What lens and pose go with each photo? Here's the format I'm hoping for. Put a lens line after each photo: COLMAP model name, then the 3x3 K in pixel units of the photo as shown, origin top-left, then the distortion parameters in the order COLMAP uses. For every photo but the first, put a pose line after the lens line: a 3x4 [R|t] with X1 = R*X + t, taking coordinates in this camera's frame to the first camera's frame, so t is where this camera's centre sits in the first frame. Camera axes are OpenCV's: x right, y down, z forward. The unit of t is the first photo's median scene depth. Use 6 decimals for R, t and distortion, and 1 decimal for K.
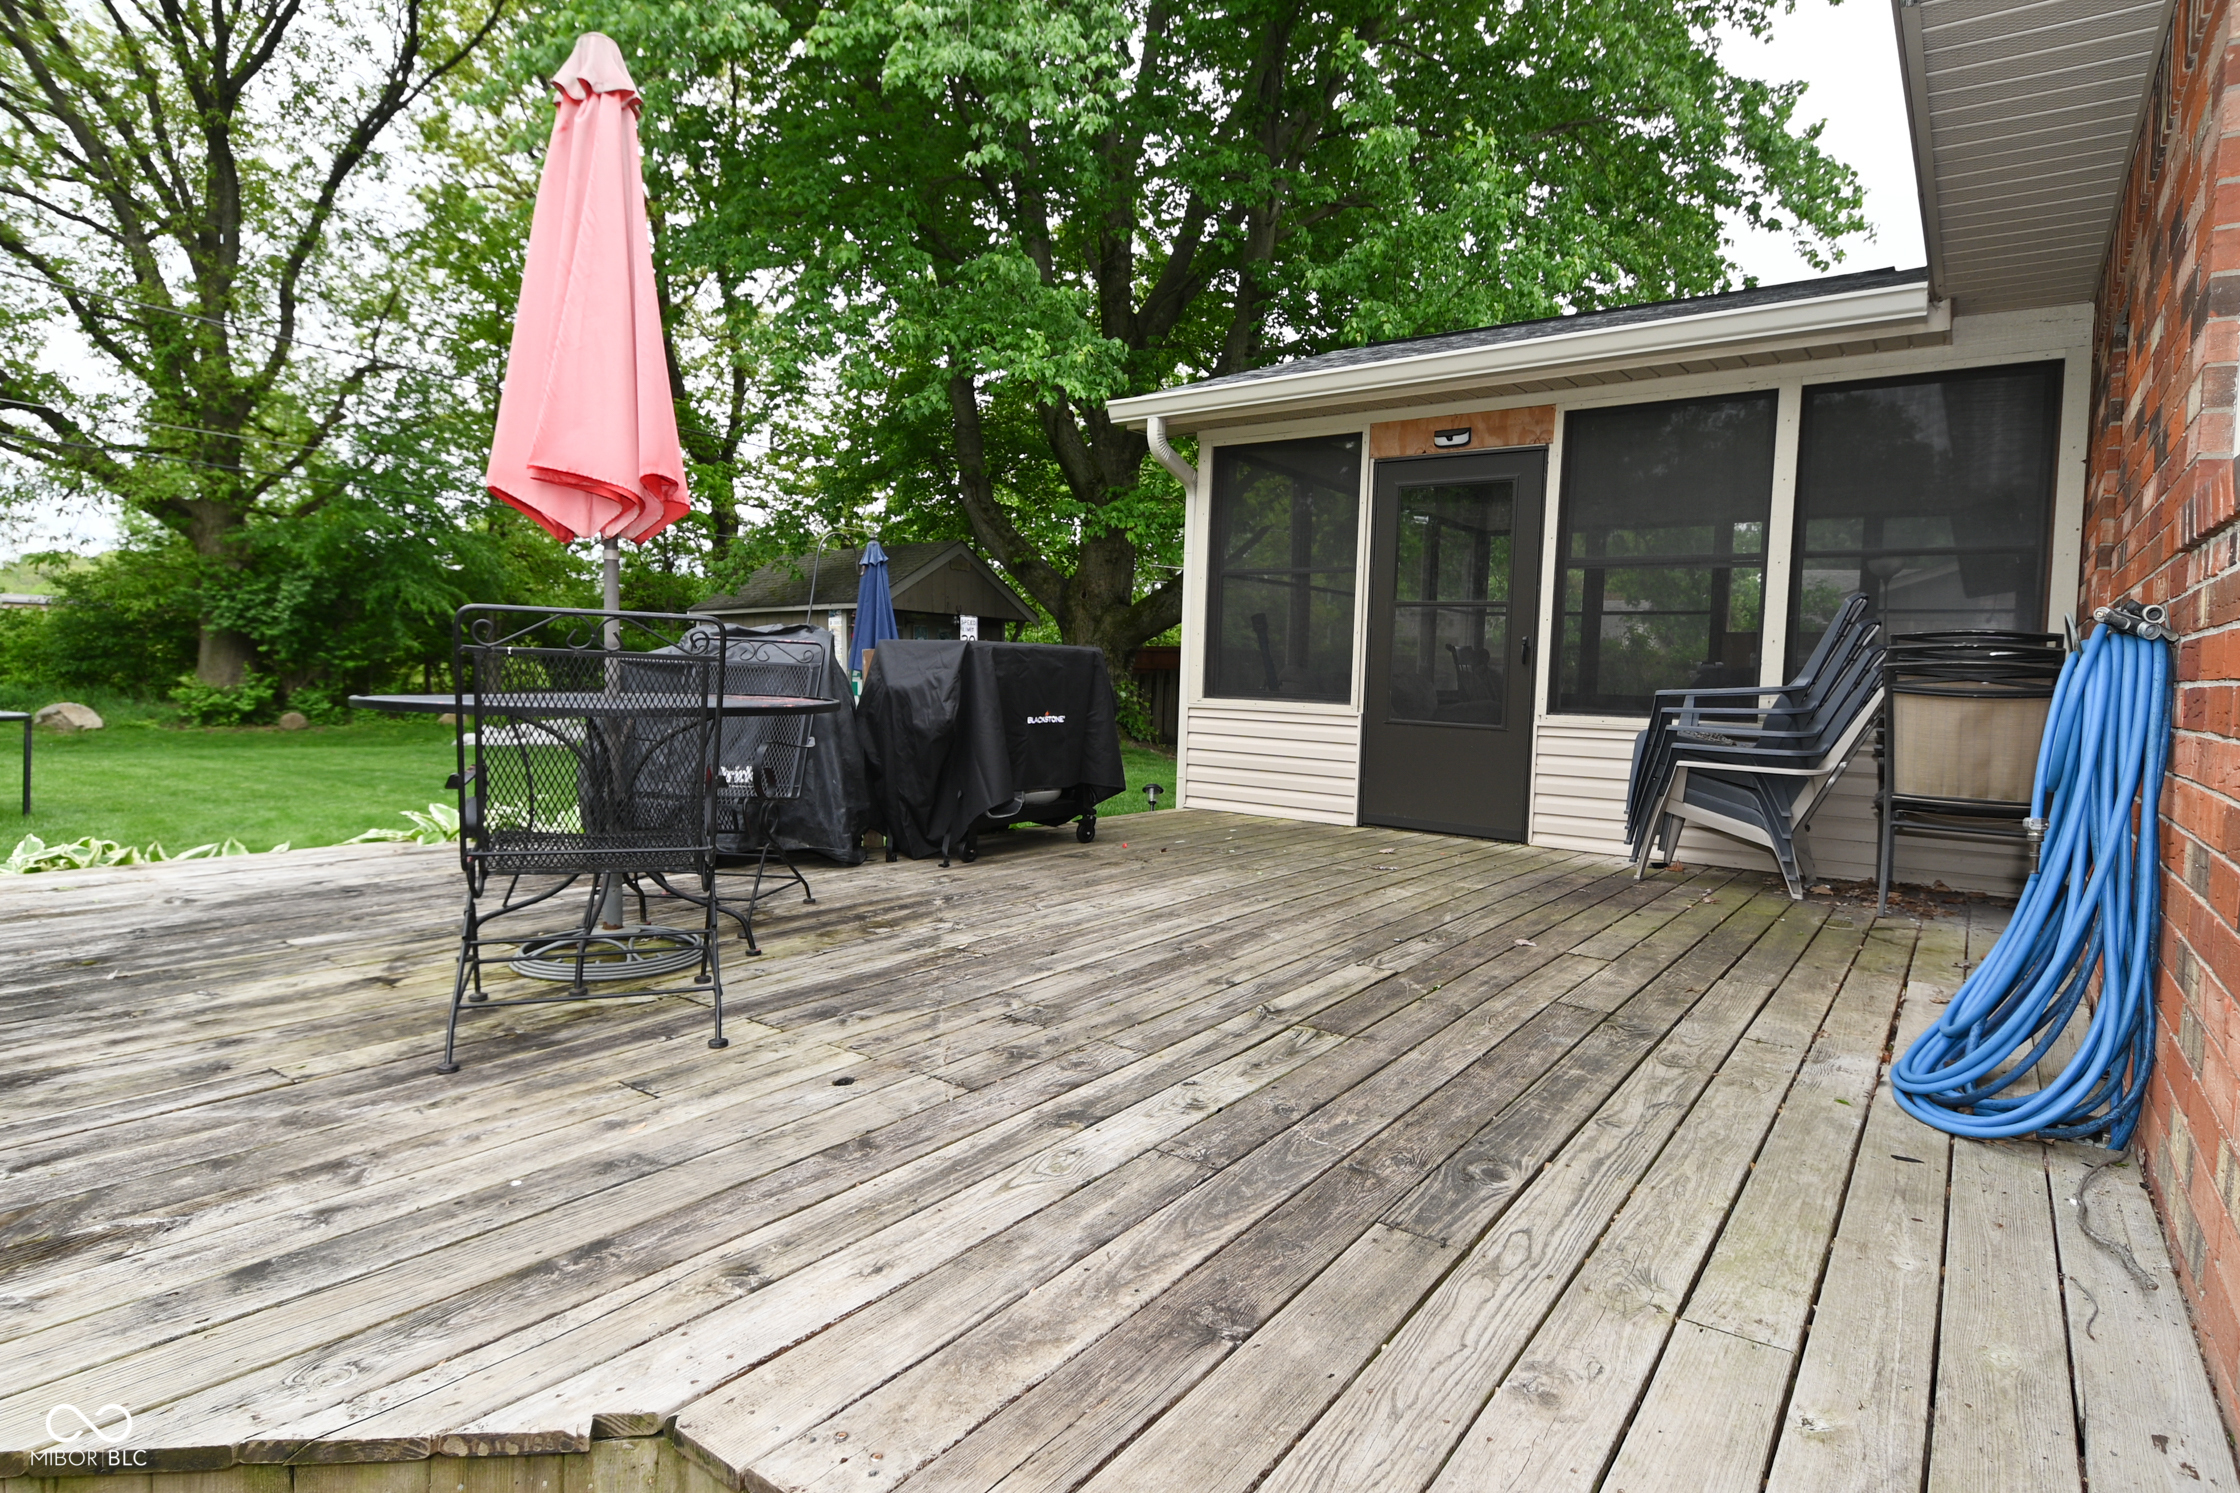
lens RADIAL K [[1176.7, 0, 1124.2], [0, 1176.7, 728.2], [0, 0, 1]] dist [0.002453, -0.014796]
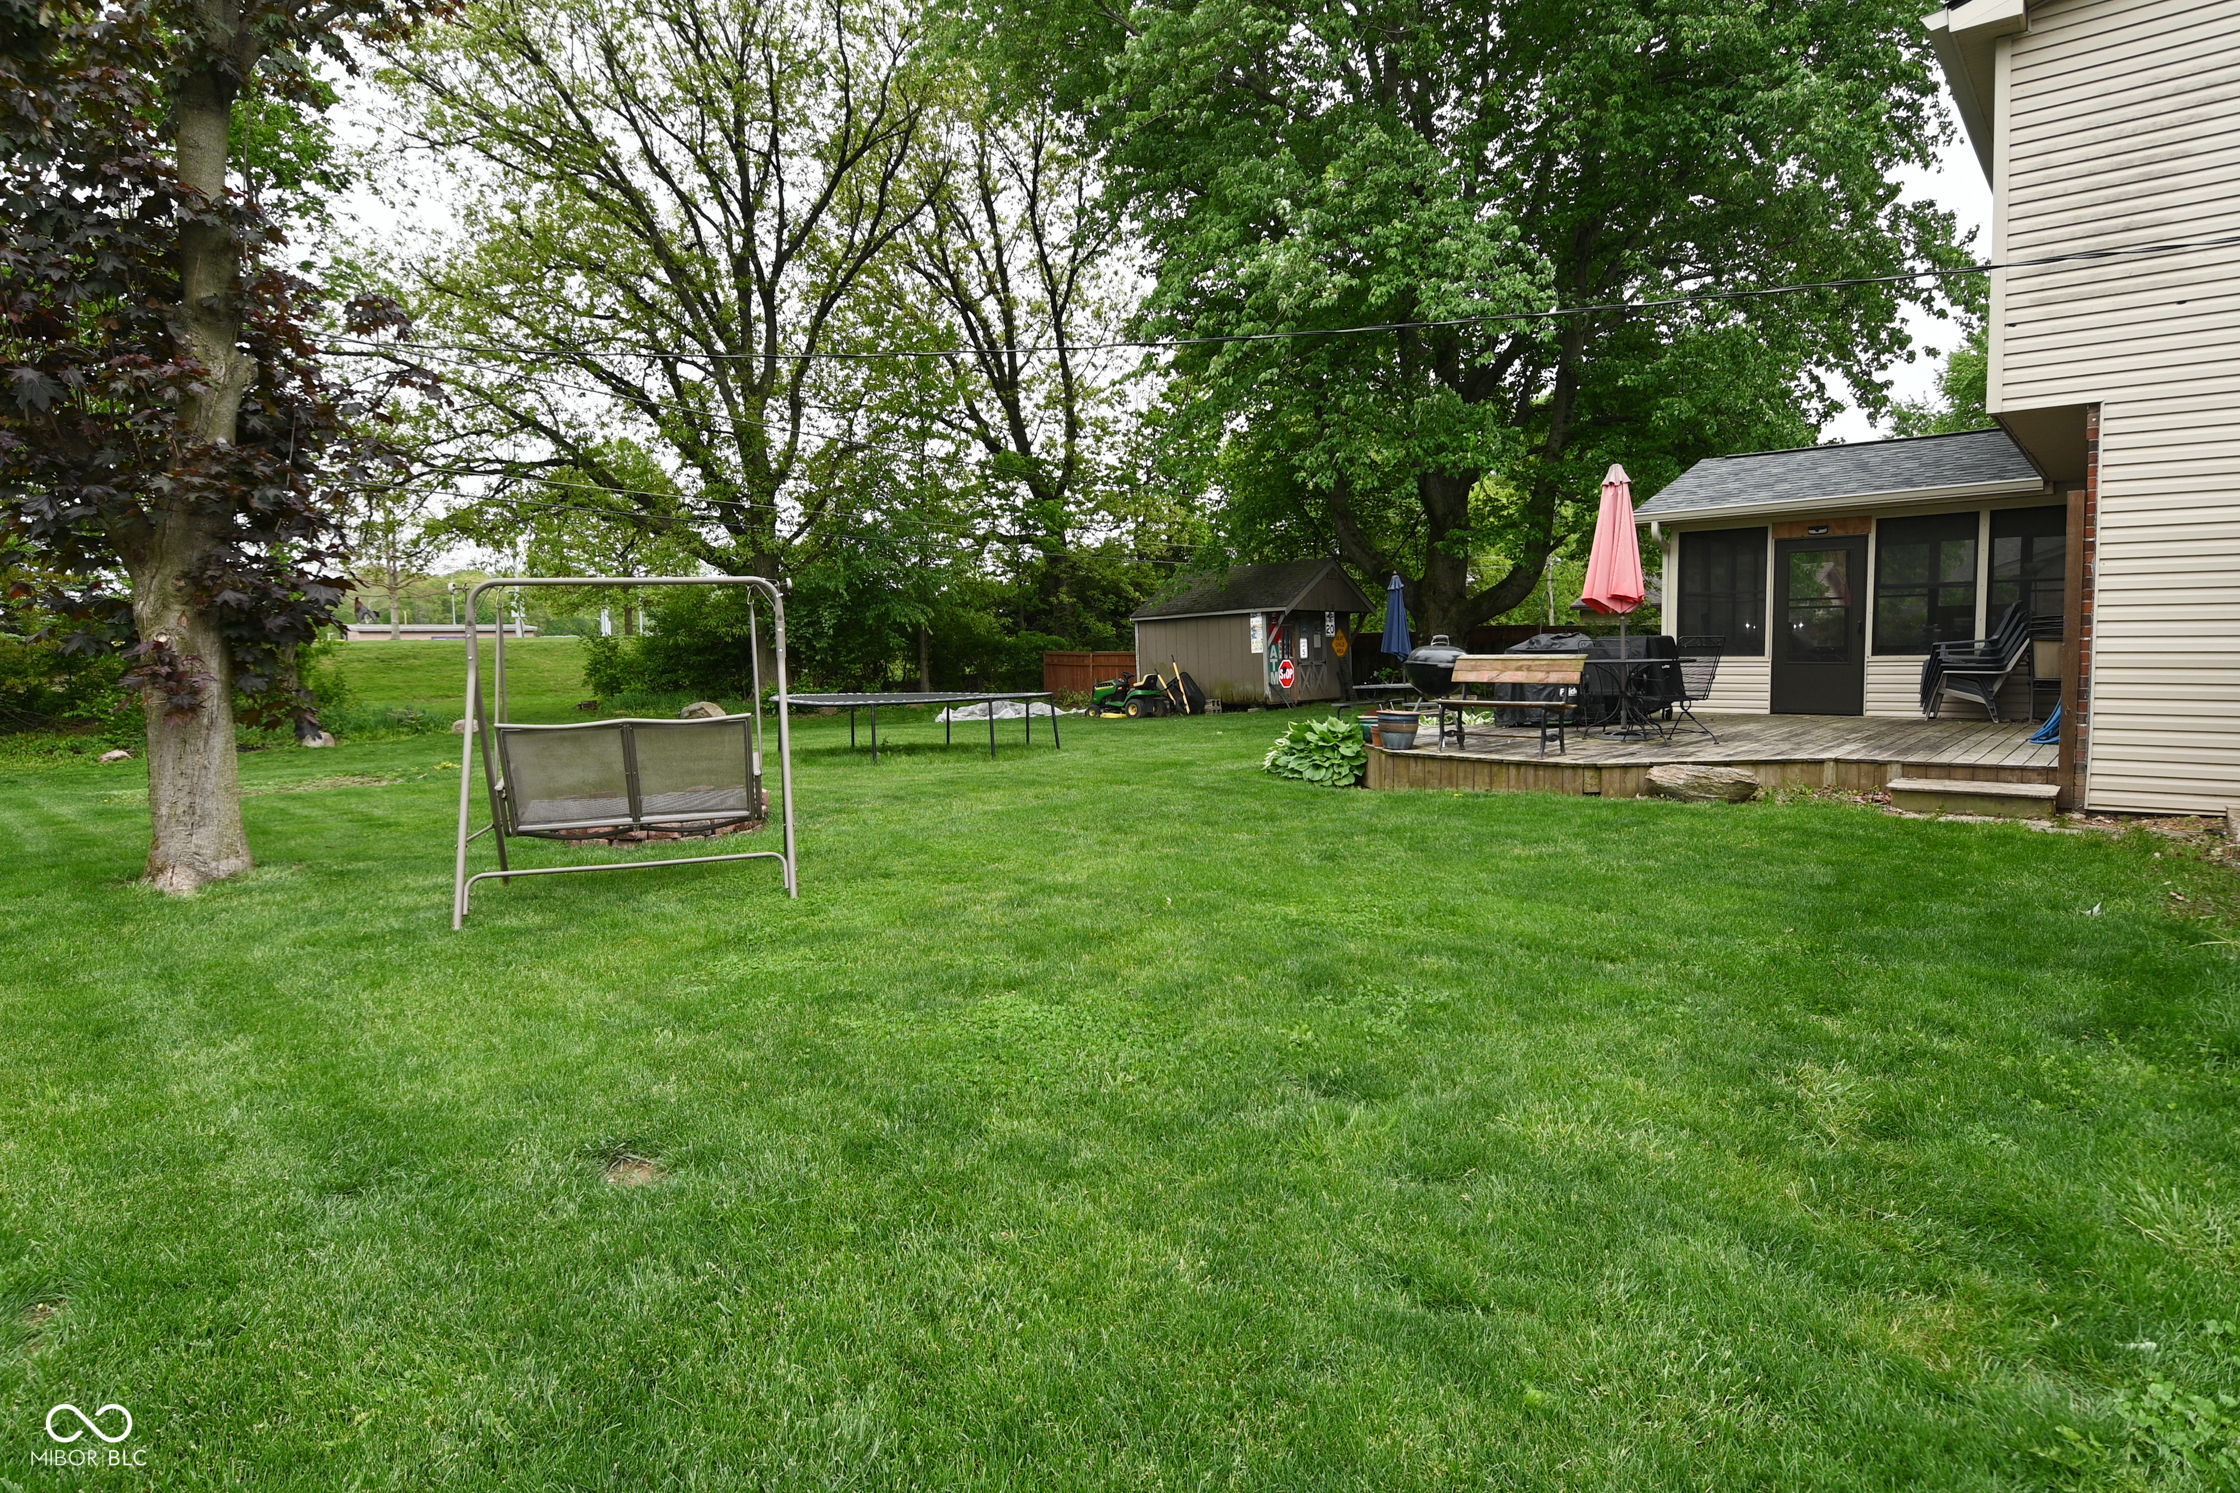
lens RADIAL K [[1211.6, 0, 1120.0], [0, 1211.6, 746.5], [0, 0, 1]] dist [-0.016274, -0.000666]
pose [[0.995936, -0.044596, -0.078243, -0.885844], [0.047186, 0.998387, 0.031565, 0.020152], [0.076709, -0.035129, 0.996434, -1.380534]]
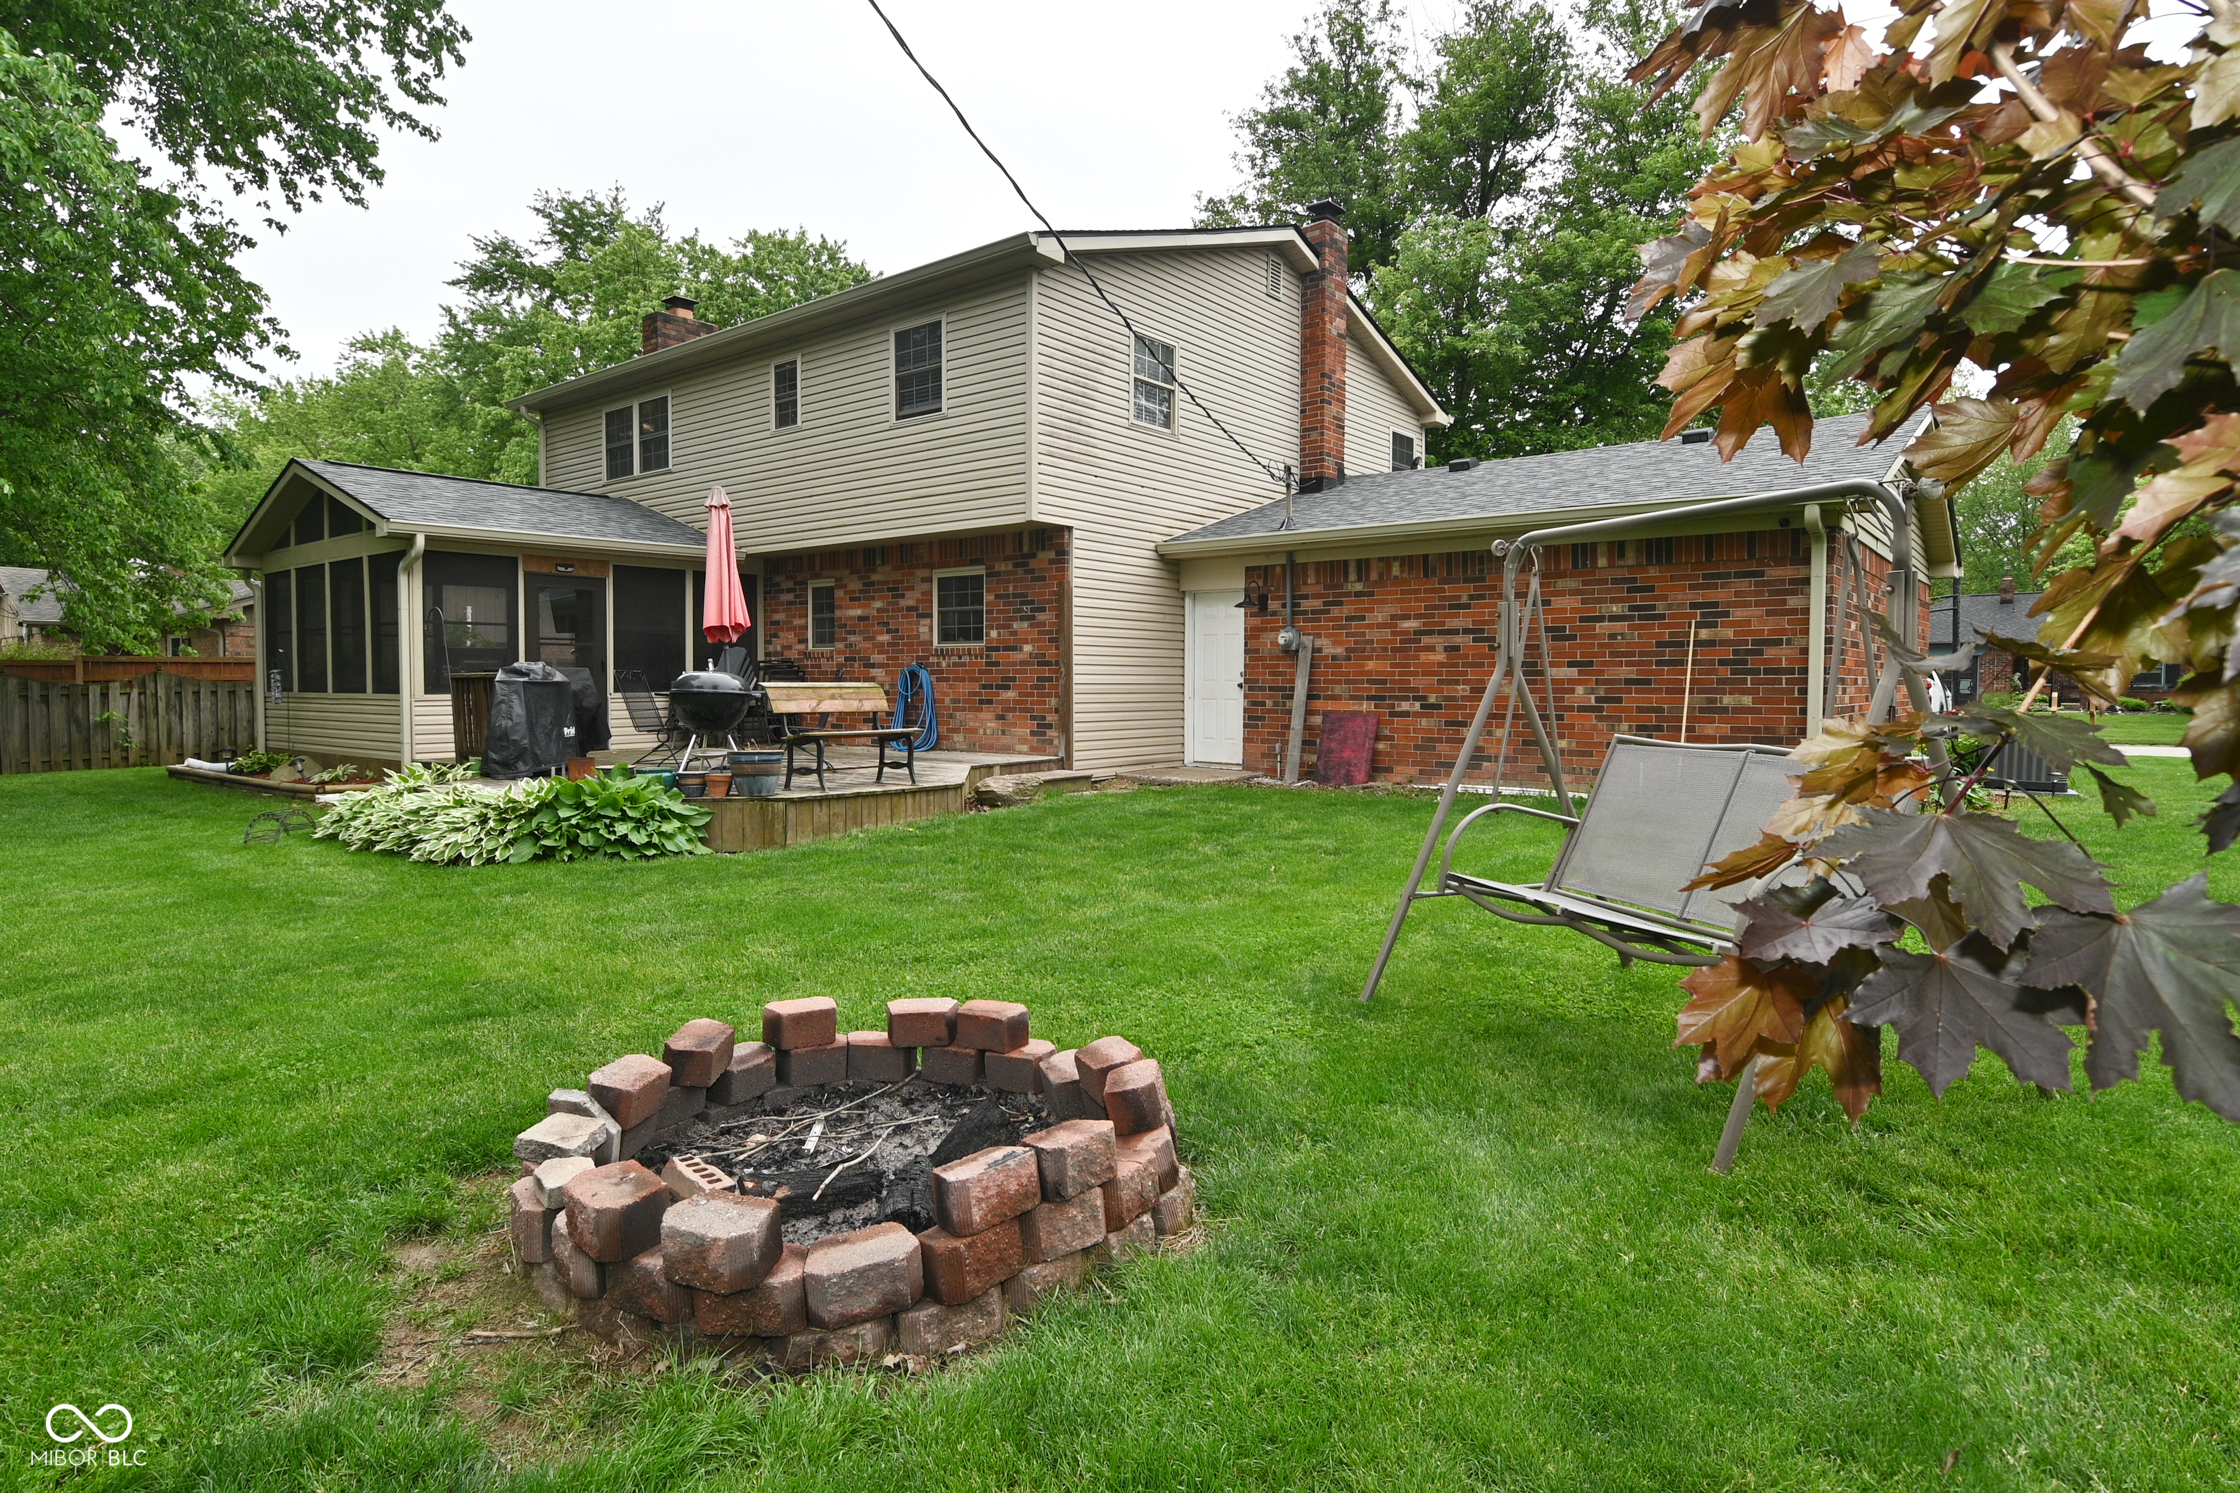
lens RADIAL K [[1176.7, 0, 1124.2], [0, 1176.7, 728.2], [0, 0, 1]] dist [0.002453, -0.014796]
pose [[0.031738, -0.072902, 0.996834, -1.994572], [0.050264, 0.996191, 0.071254, -0.058747], [-0.998232, 0.047843, 0.035282, -0.095173]]
